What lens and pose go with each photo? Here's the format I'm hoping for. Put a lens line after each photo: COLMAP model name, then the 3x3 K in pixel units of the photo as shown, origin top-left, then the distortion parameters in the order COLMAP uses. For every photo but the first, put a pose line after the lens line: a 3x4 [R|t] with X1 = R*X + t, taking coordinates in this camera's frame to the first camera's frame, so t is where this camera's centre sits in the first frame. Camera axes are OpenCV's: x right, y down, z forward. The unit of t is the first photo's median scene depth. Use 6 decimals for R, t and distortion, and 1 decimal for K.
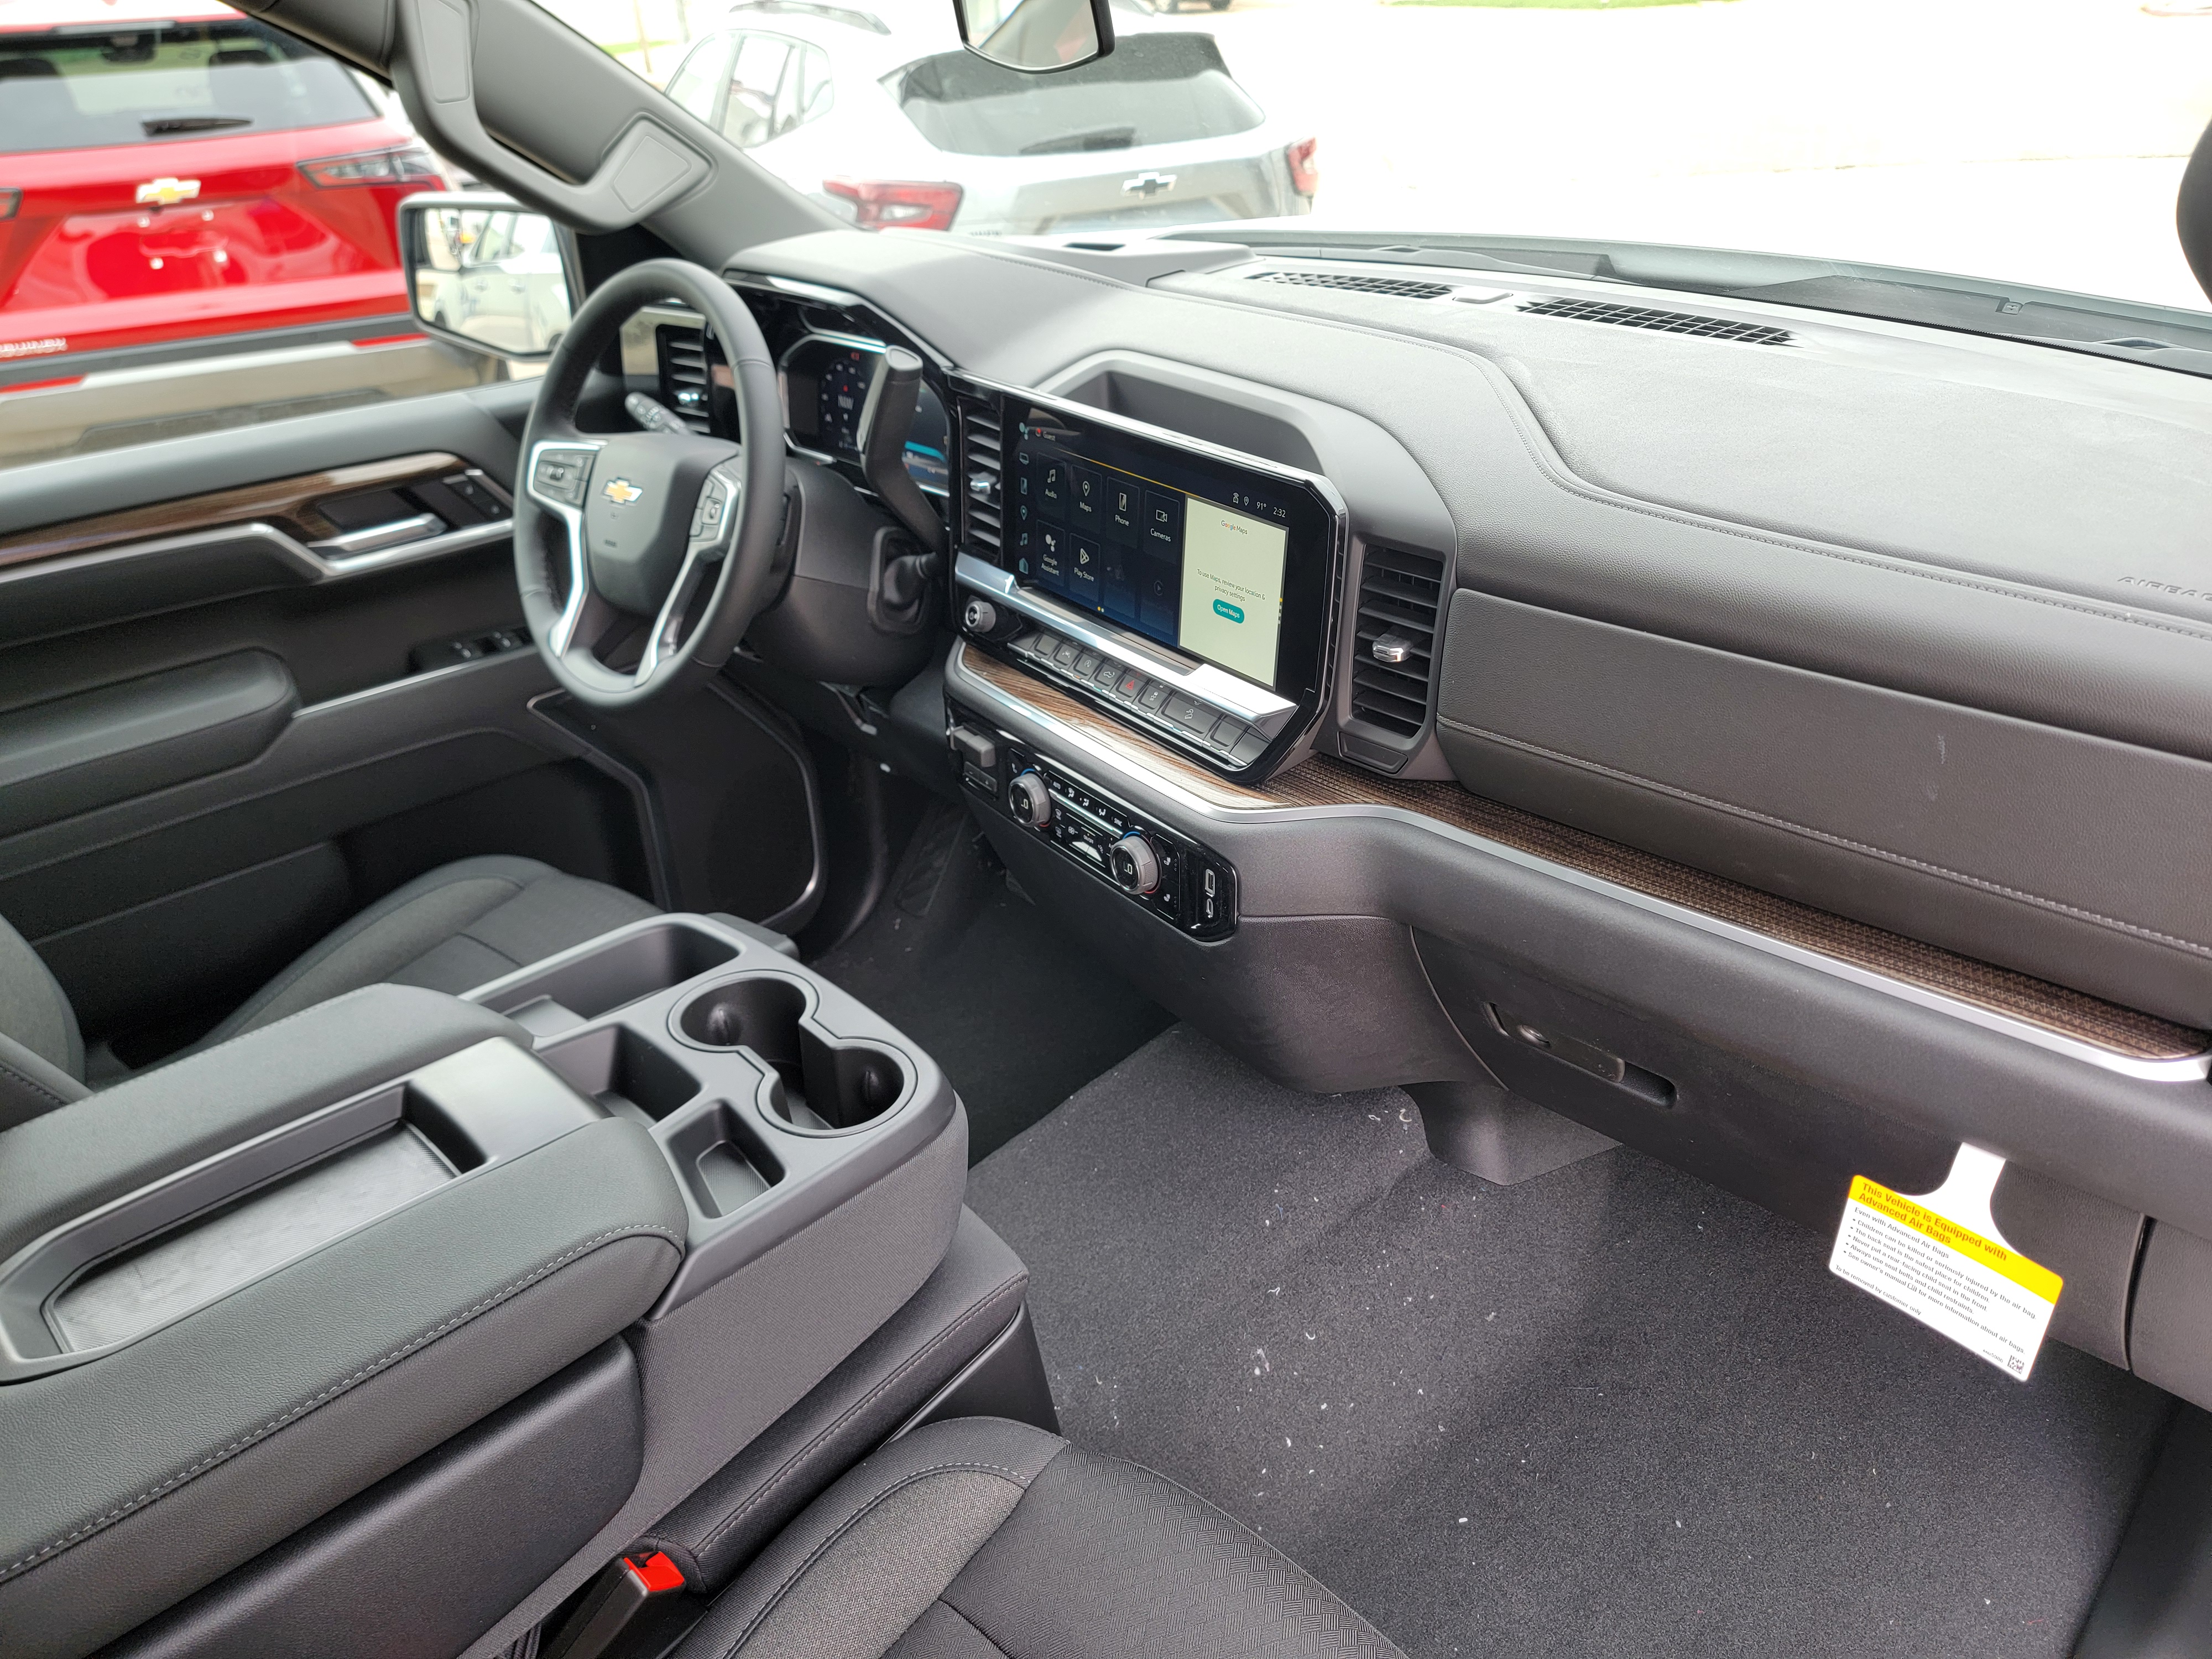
lens RADIAL K [[1532.5, 0, 1114.2], [0, 1532.5, 842.1], [0, 0, 1]] dist [0.083846, -0.068791]
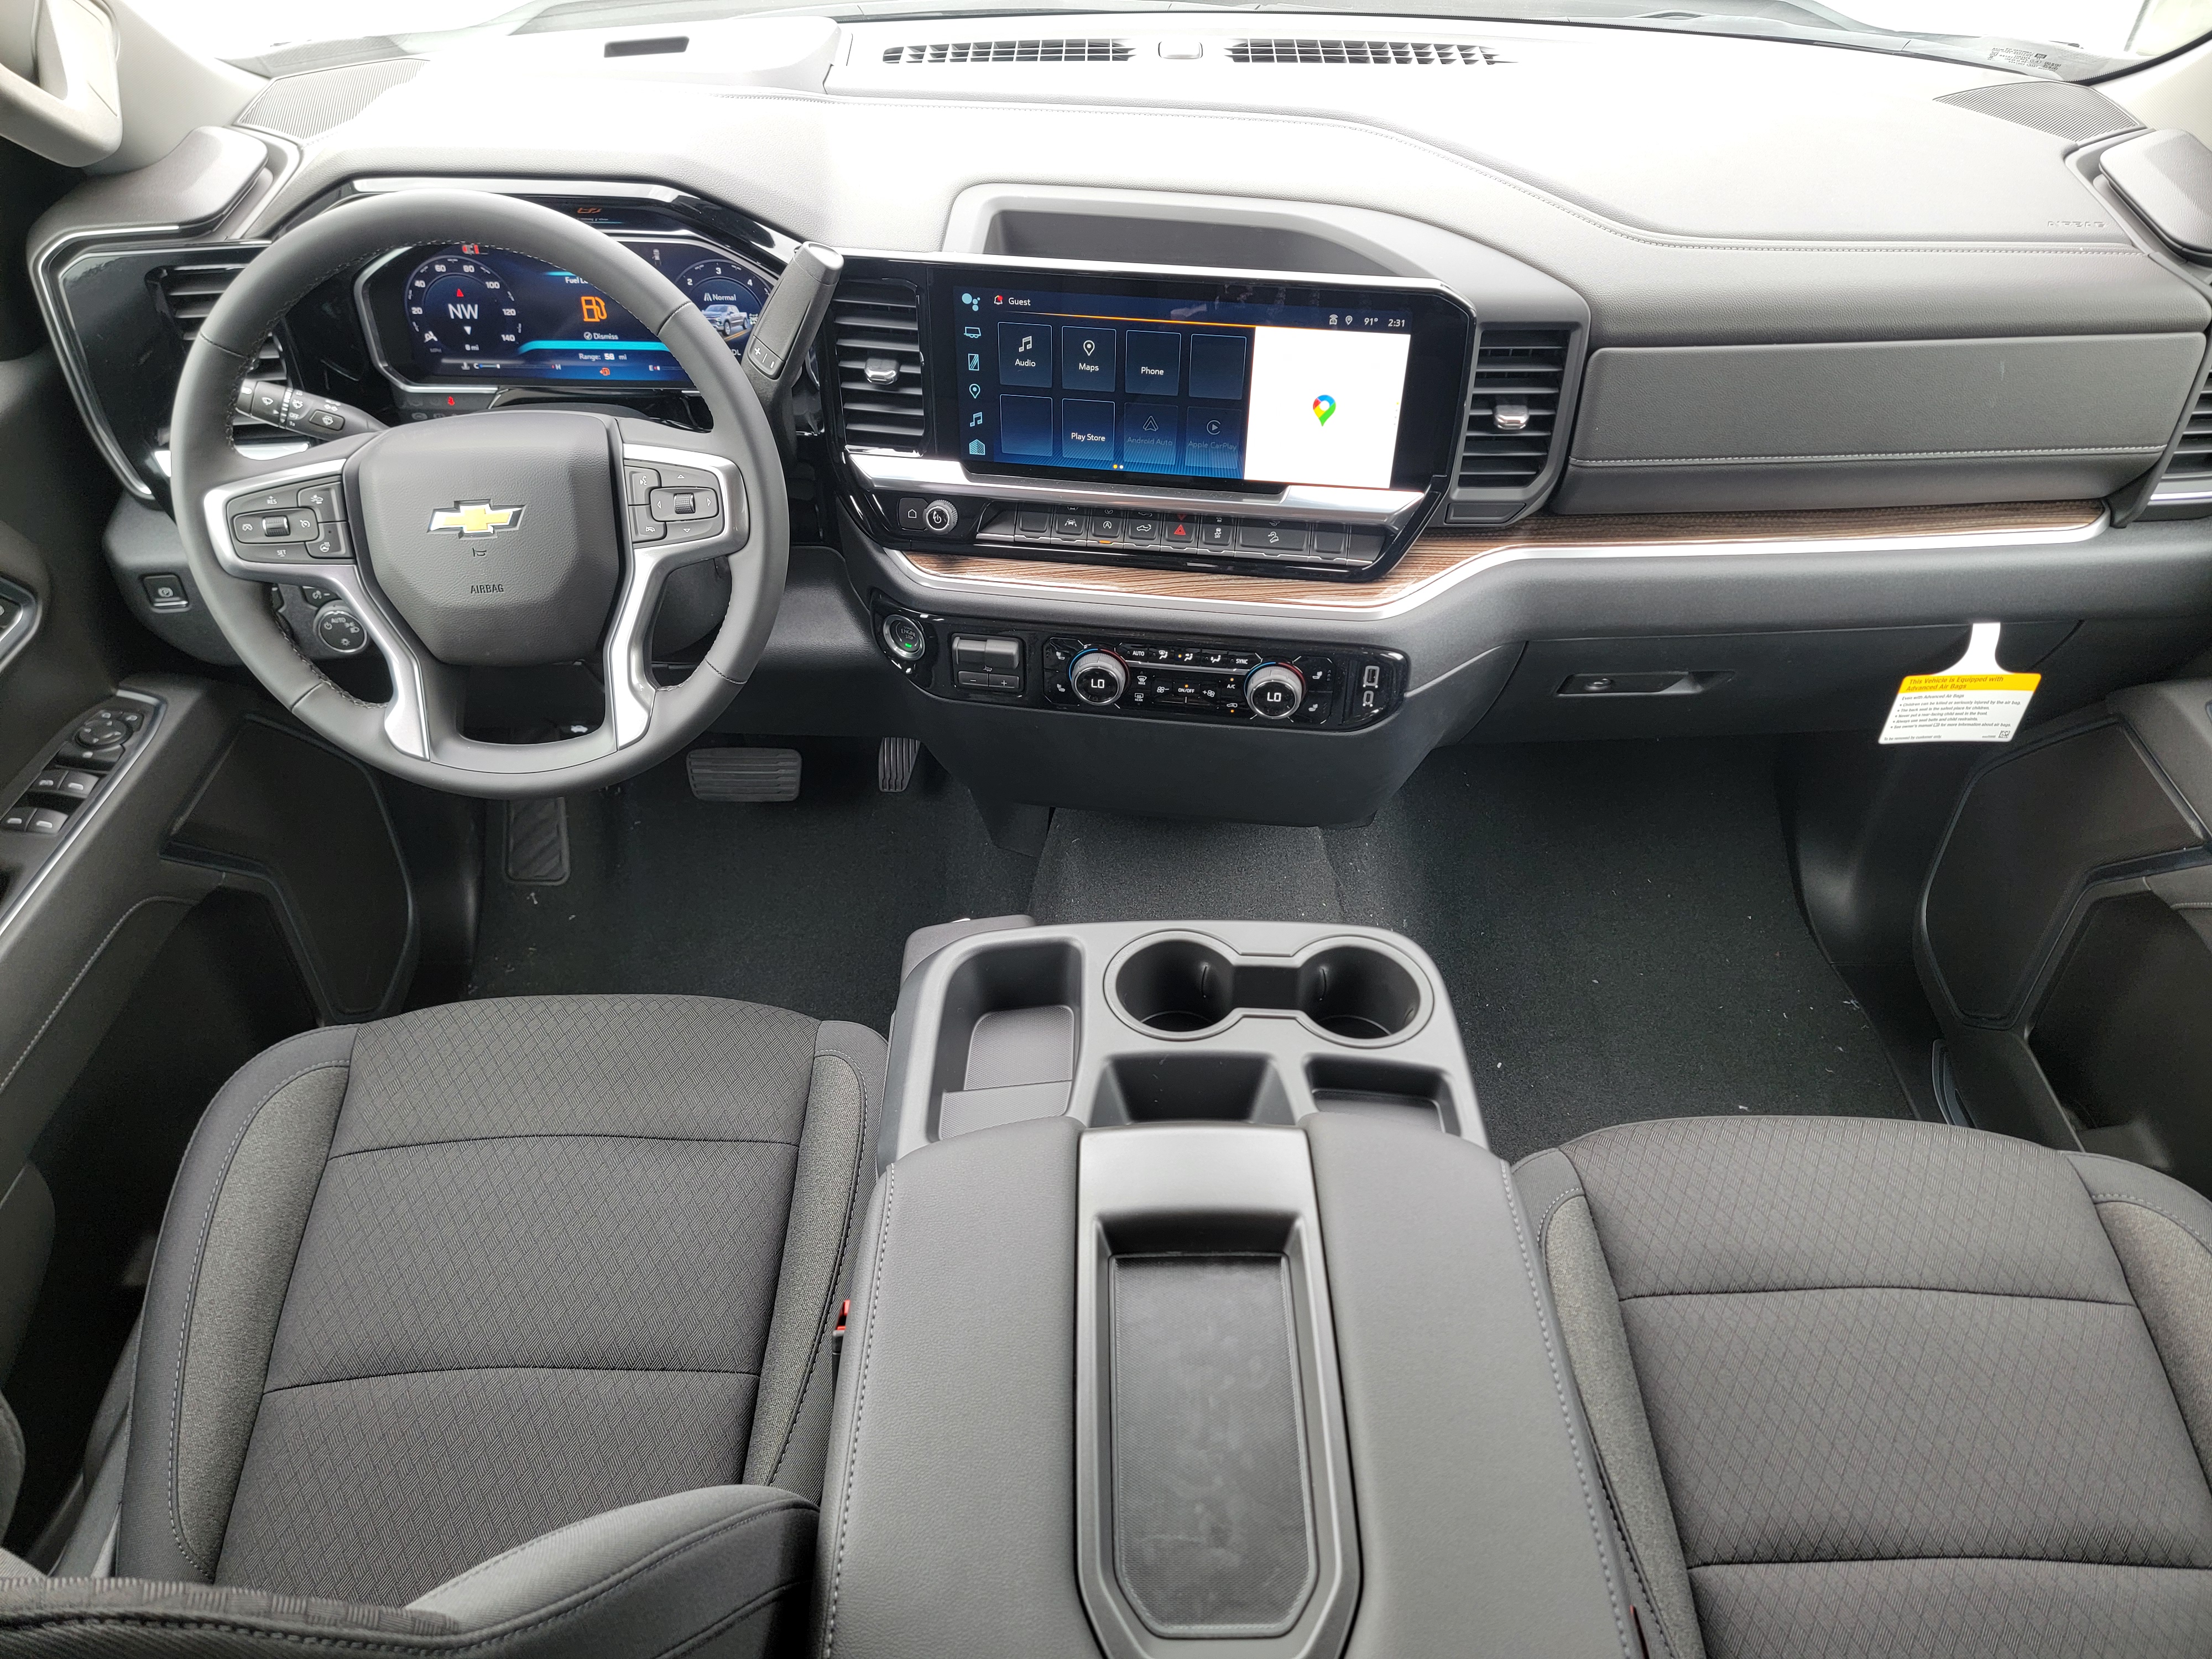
lens RADIAL K [[1554.9, 0, 1114.3], [0, 1554.9, 815.0], [0, 0, 1]] dist [0.081416, -0.072259]
pose [[0.702583, -0.442205, 0.557523, -0.646439], [0.326206, 0.896449, 0.299948, -0.246866], [-0.632429, -0.028871, 0.774080, 0.229249]]
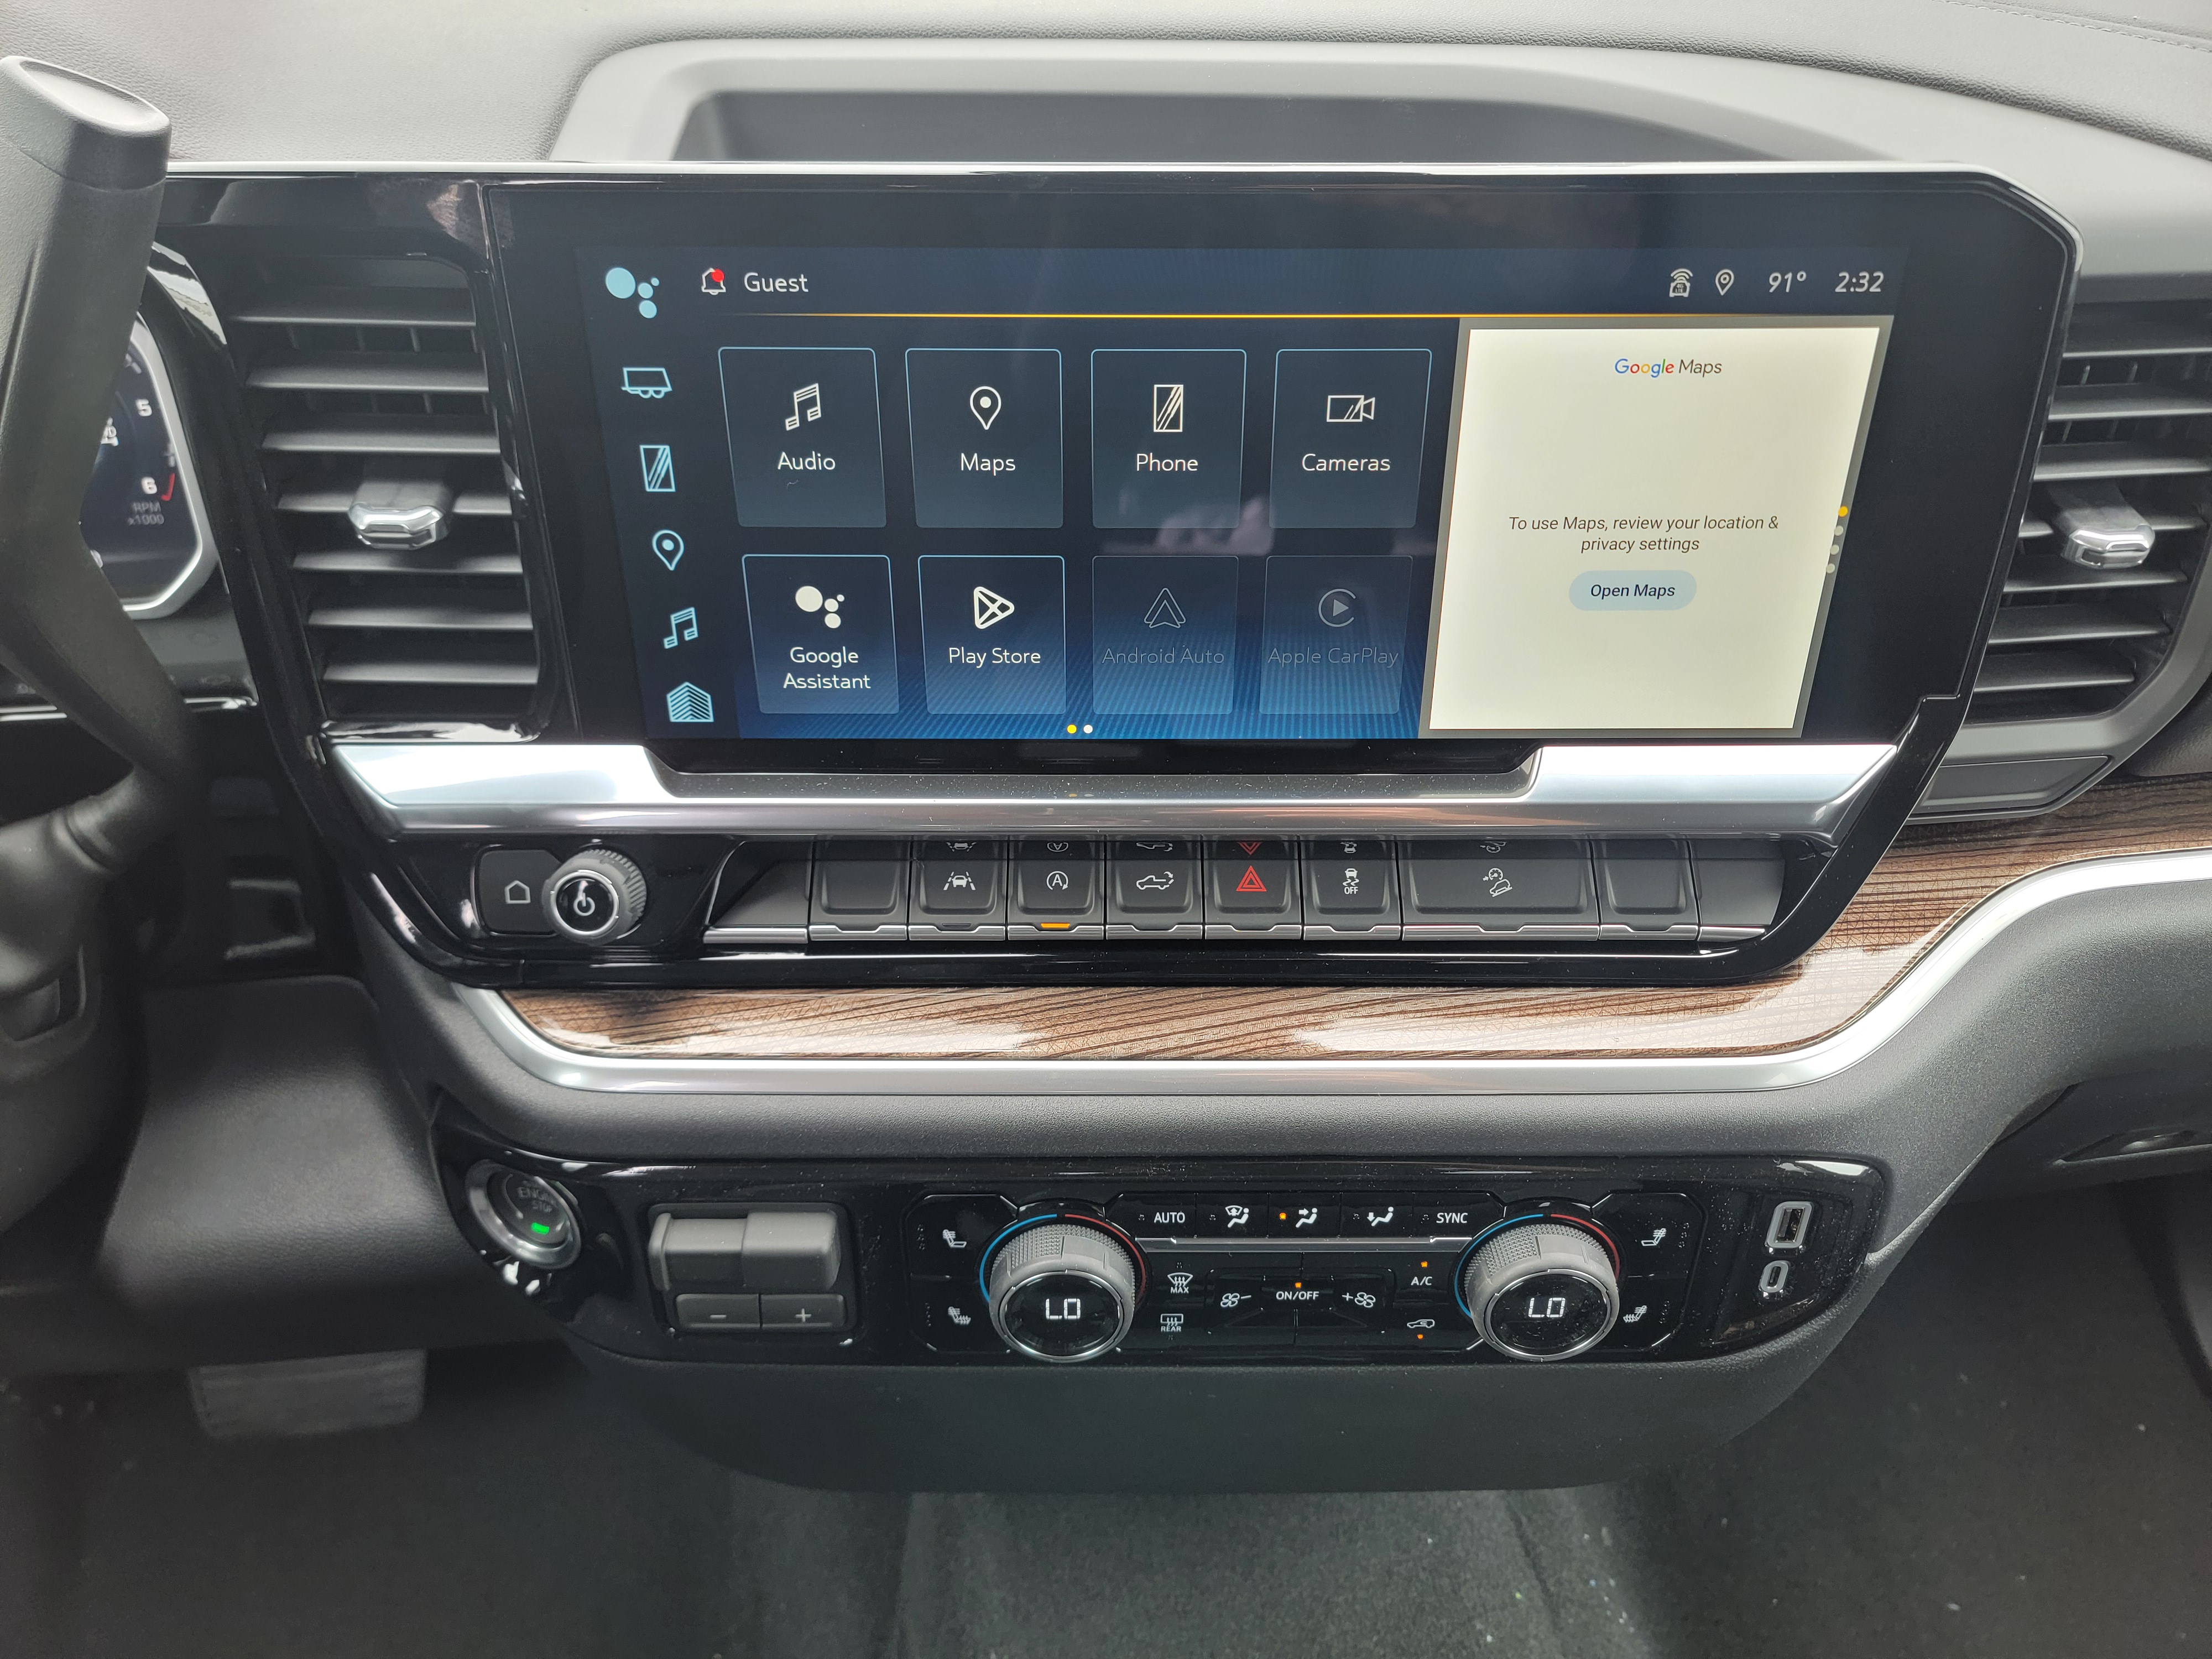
lens RADIAL K [[1577.7, 0, 1140.2], [0, 1577.7, 824.8], [0, 0, 1]] dist [0.075036, -0.114133]
pose [[0.597322, -0.390210, 0.700673, -0.265115], [0.373376, 0.908503, 0.187650, -0.192411], [-0.709786, 0.149527, 0.688364, 0.725963]]
